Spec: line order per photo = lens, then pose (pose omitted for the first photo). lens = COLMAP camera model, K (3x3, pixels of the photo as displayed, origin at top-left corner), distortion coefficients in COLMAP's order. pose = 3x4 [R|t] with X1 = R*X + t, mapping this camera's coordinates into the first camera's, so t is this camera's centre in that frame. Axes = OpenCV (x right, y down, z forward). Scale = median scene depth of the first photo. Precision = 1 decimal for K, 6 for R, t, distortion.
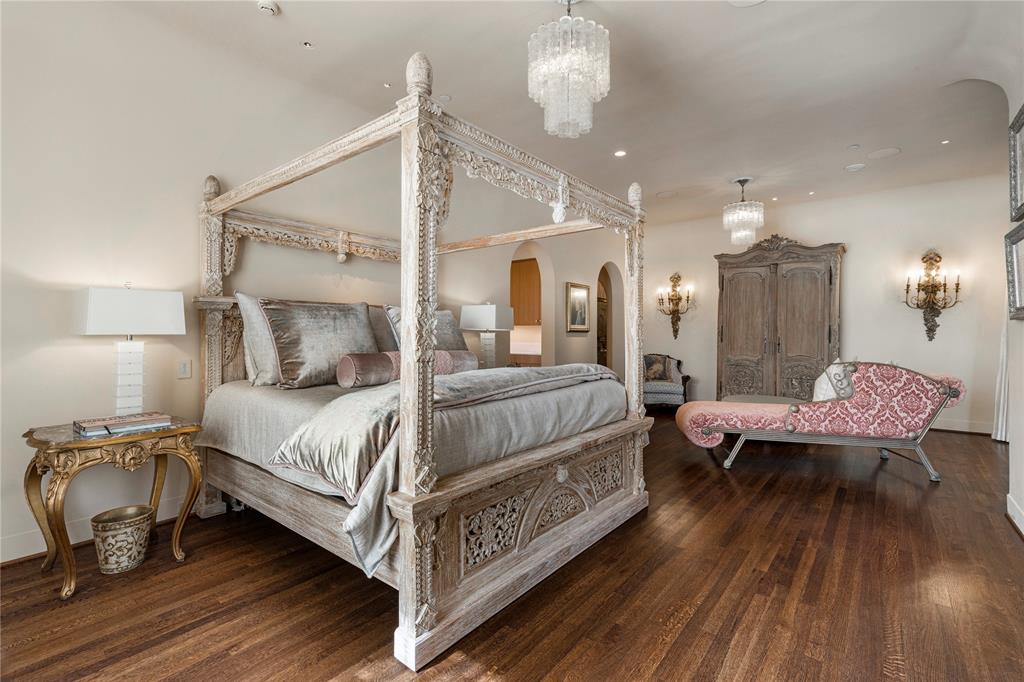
lens RADIAL K [[463.8, 0, 510.5], [0, 463.8, 337.7], [0, 0, 1]] dist [-0.003229, -0.000576]
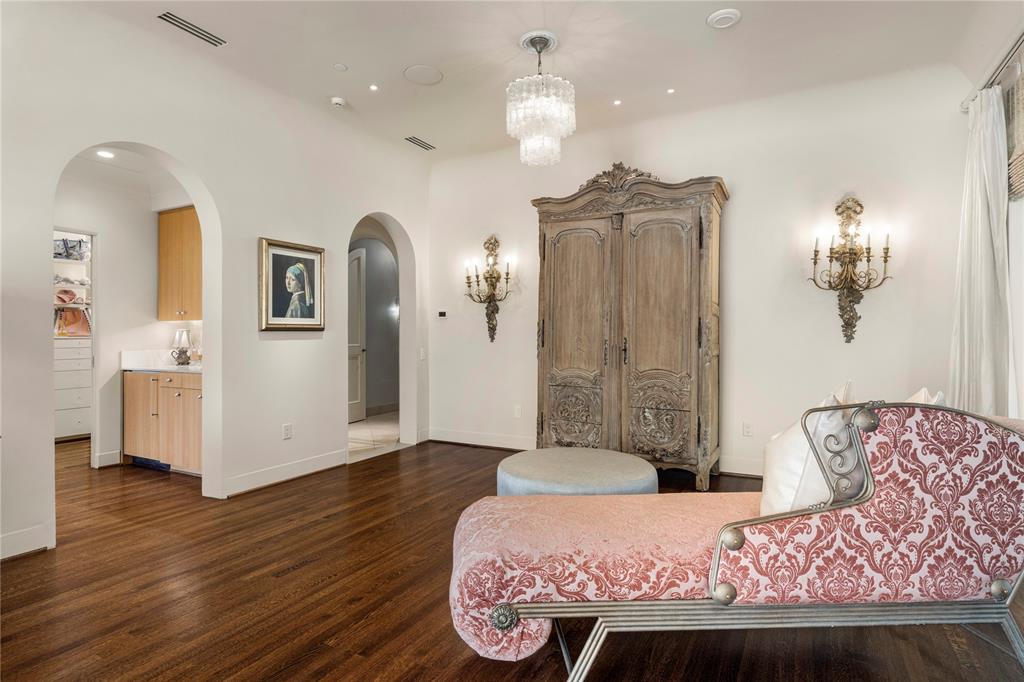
lens RADIAL K [[607.2, 0, 511.5], [0, 607.2, 339.1], [0, 0, 1]] dist [0.009581, 0.000654]
pose [[0.923643, -0.006008, 0.383207, 0.190287], [0.006730, 0.999977, -0.000543, -0.000175], [-0.383195, 0.003081, 0.923662, 0.432278]]
